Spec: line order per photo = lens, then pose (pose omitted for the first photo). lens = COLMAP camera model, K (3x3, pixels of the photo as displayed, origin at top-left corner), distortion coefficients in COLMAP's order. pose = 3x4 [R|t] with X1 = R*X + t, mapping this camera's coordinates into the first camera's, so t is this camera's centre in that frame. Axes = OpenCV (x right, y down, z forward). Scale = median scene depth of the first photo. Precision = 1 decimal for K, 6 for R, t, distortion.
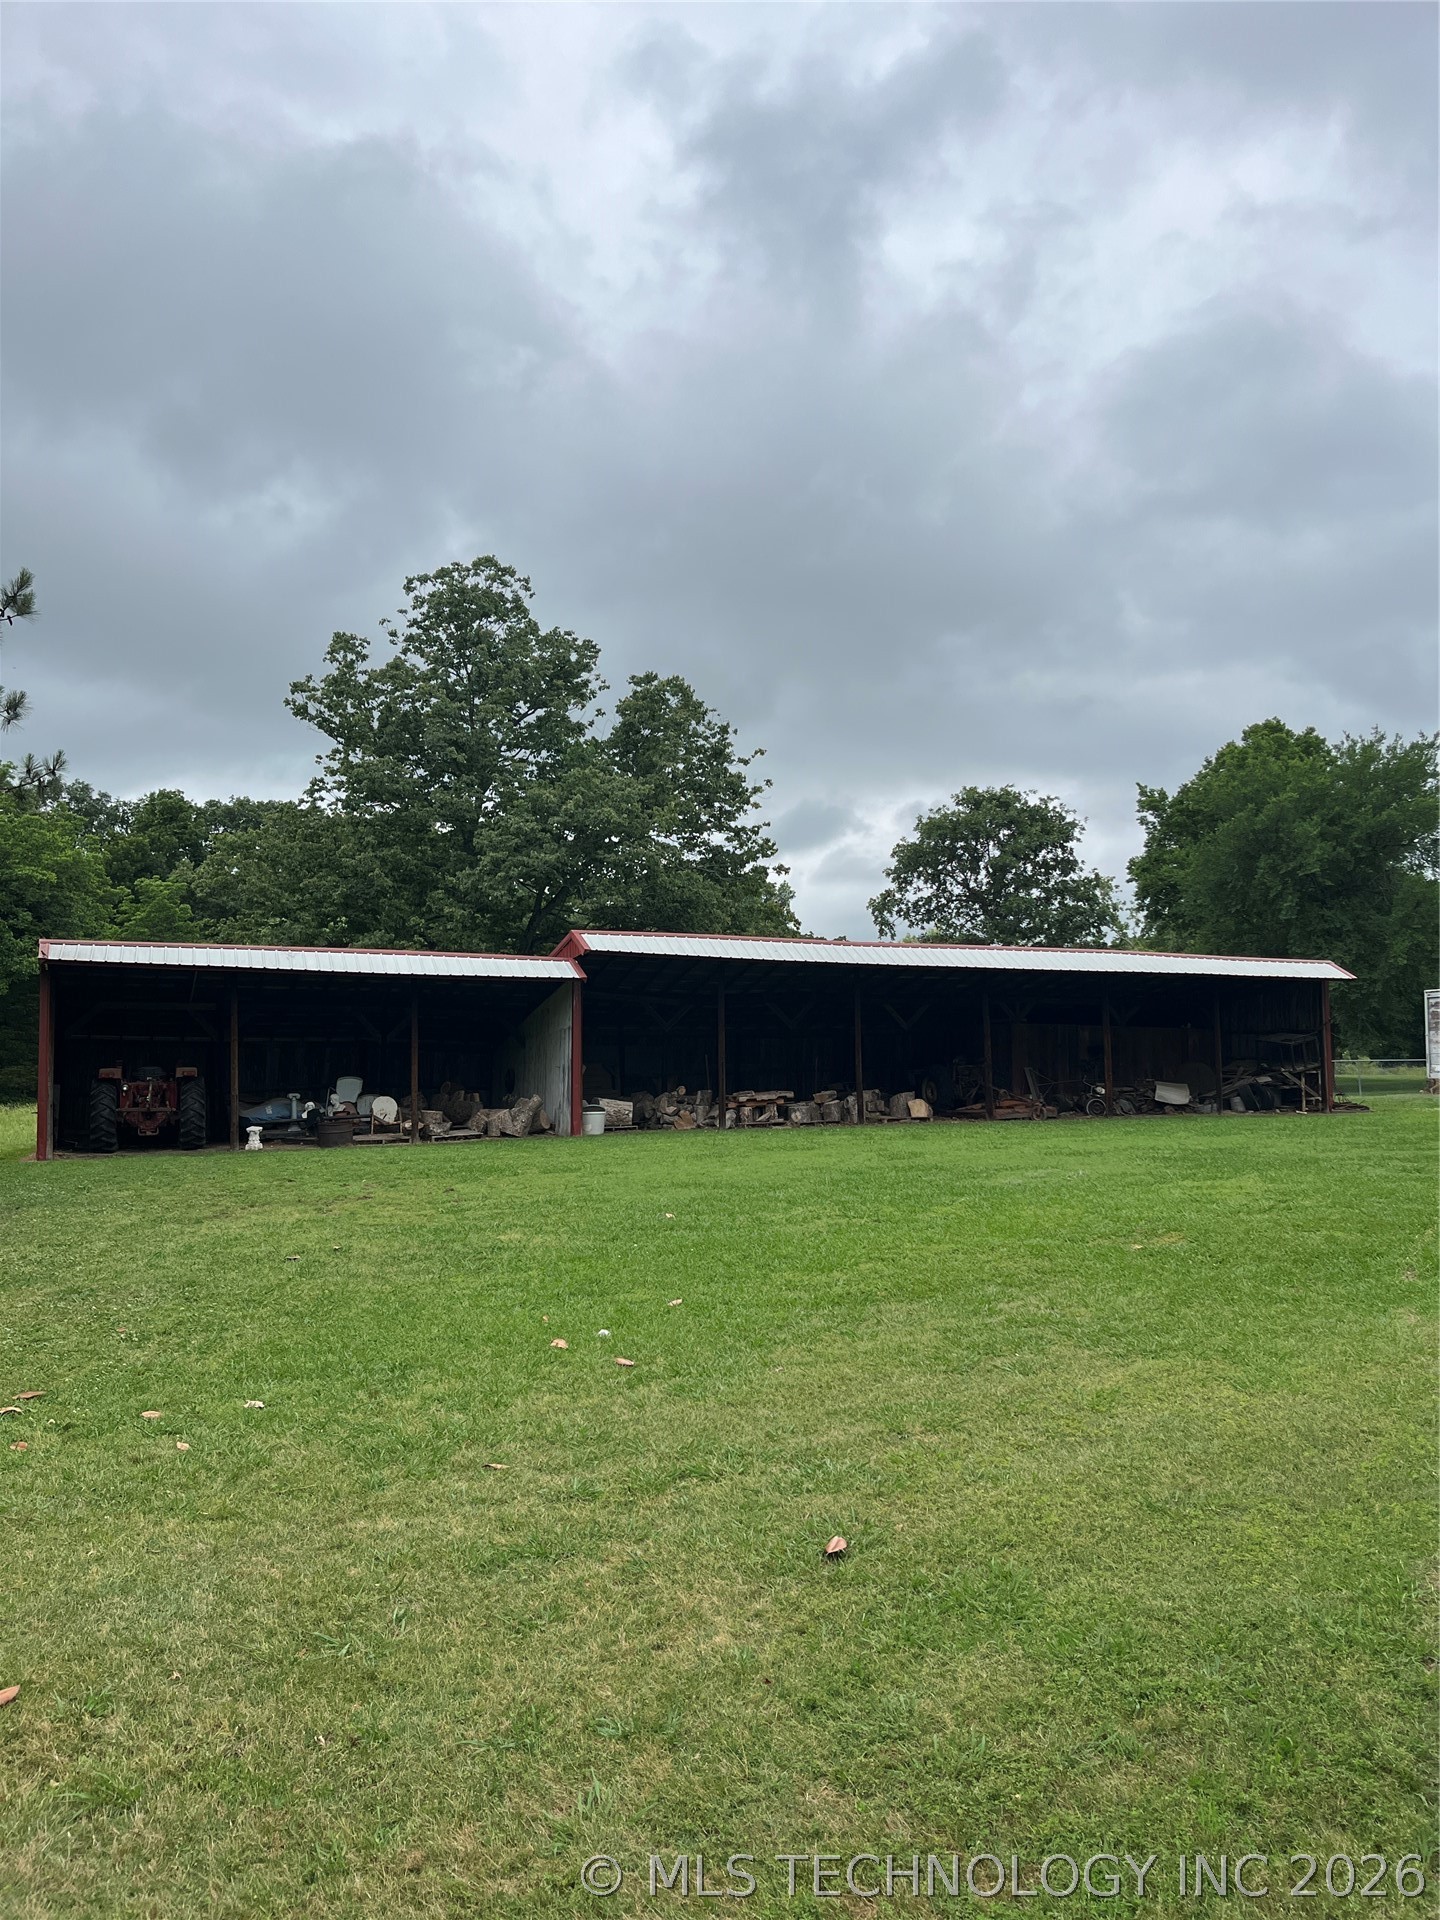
lens RADIAL K [[1448.5, 0, 720.0], [0, 1448.5, 960.0], [0, 0, 1]] dist [0.001192, 0.000586]
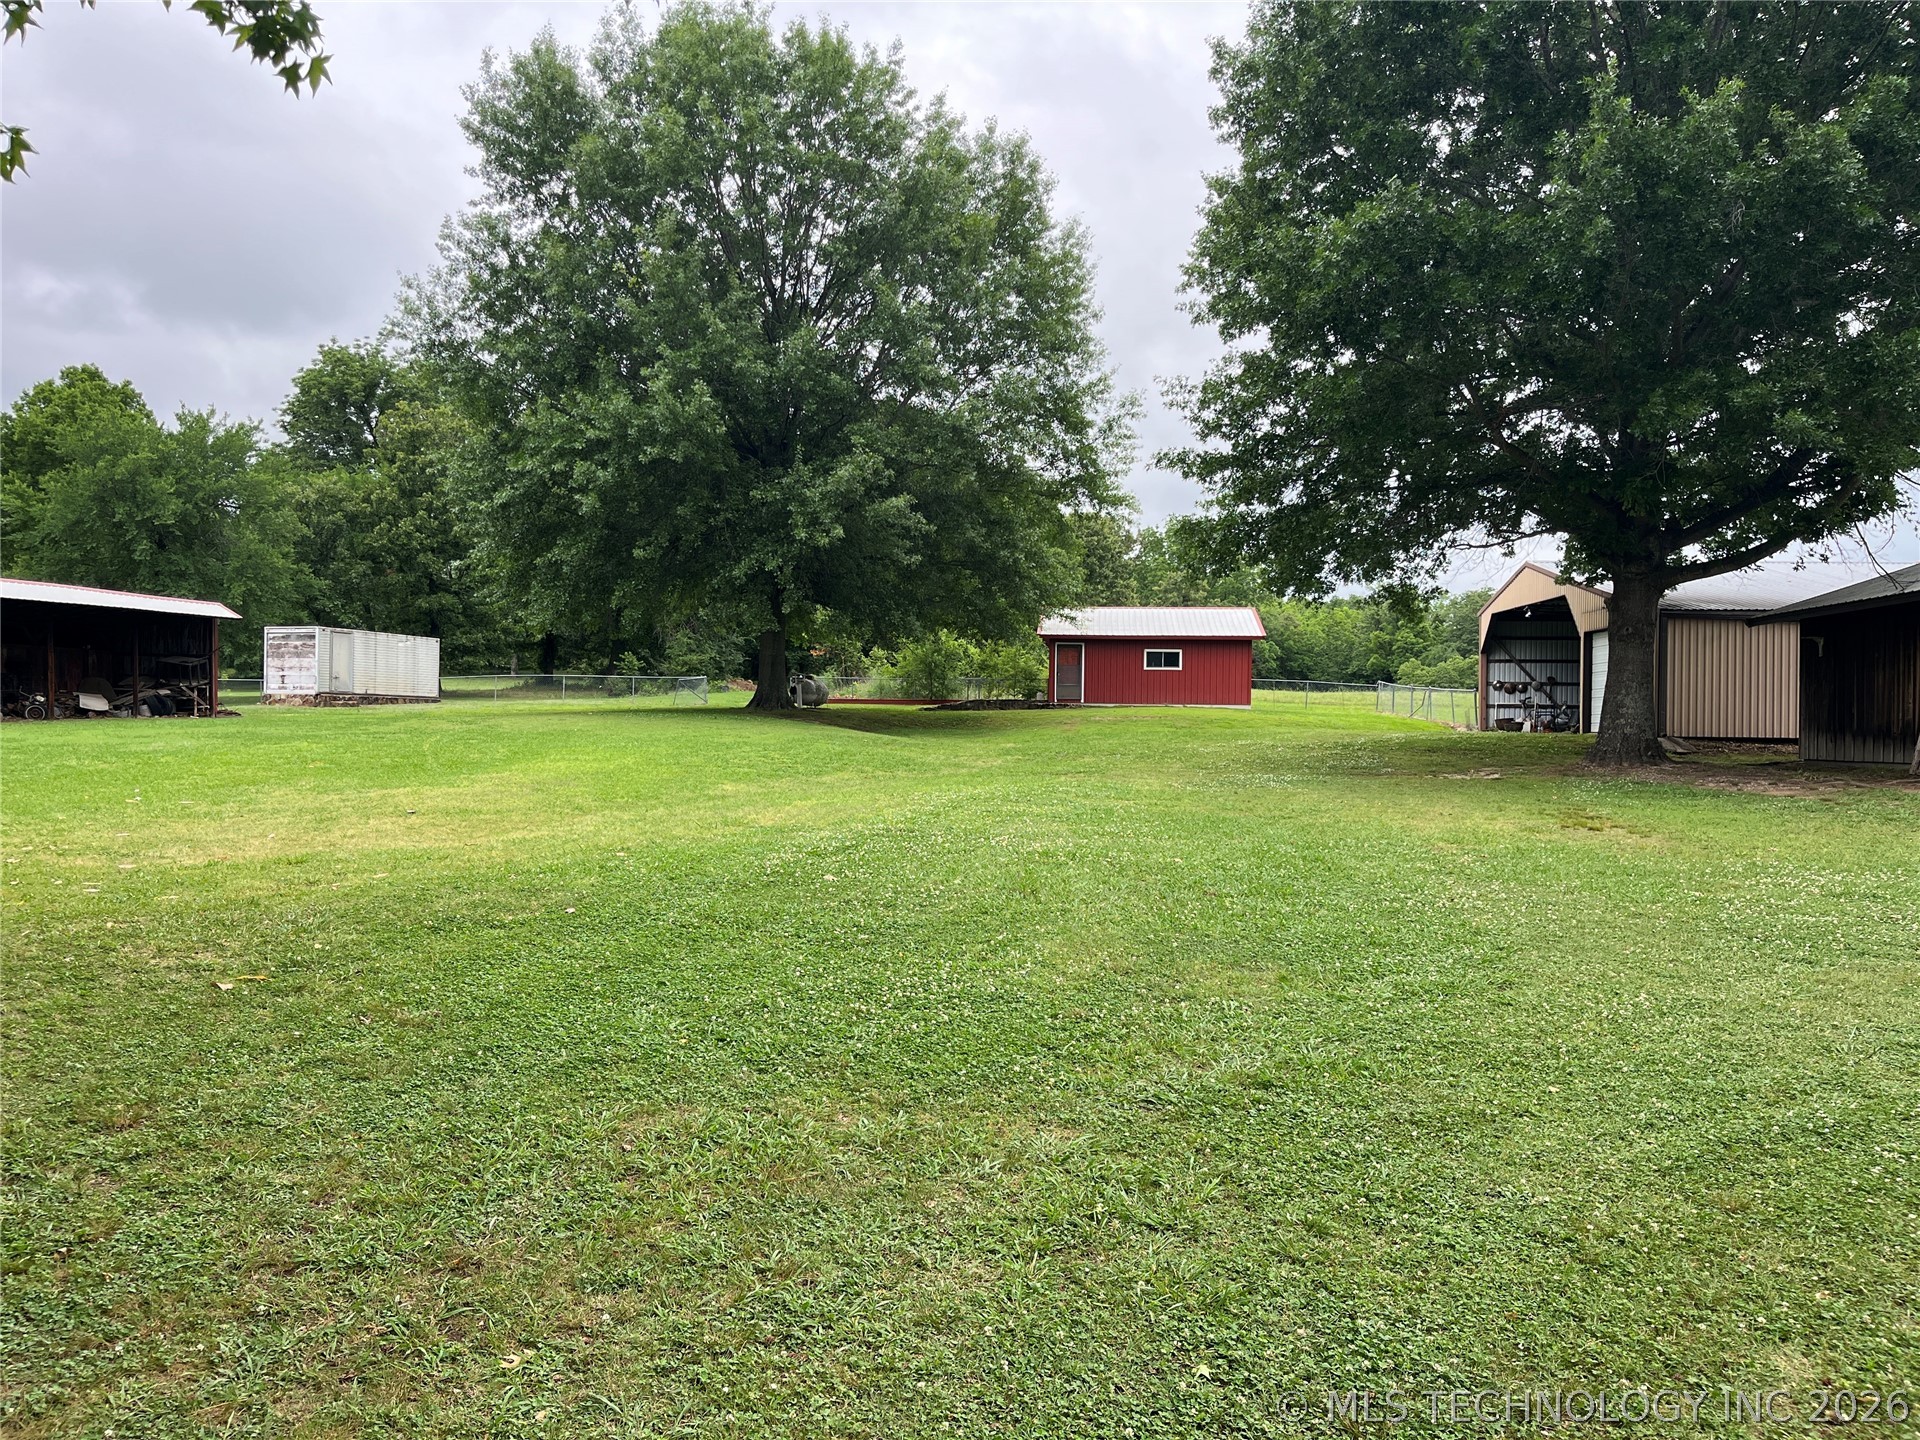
lens RADIAL K [[1448.5, 0, 960.0], [0, 1448.5, 720.0], [0, 0, 1]] dist [0.001192, 0.000586]
pose [[0.545984, -0.002249, 0.837793, -0.272943], [-0.075026, 0.995847, 0.051567, -0.010218], [-0.834430, -0.091011, 0.543548, -0.249354]]
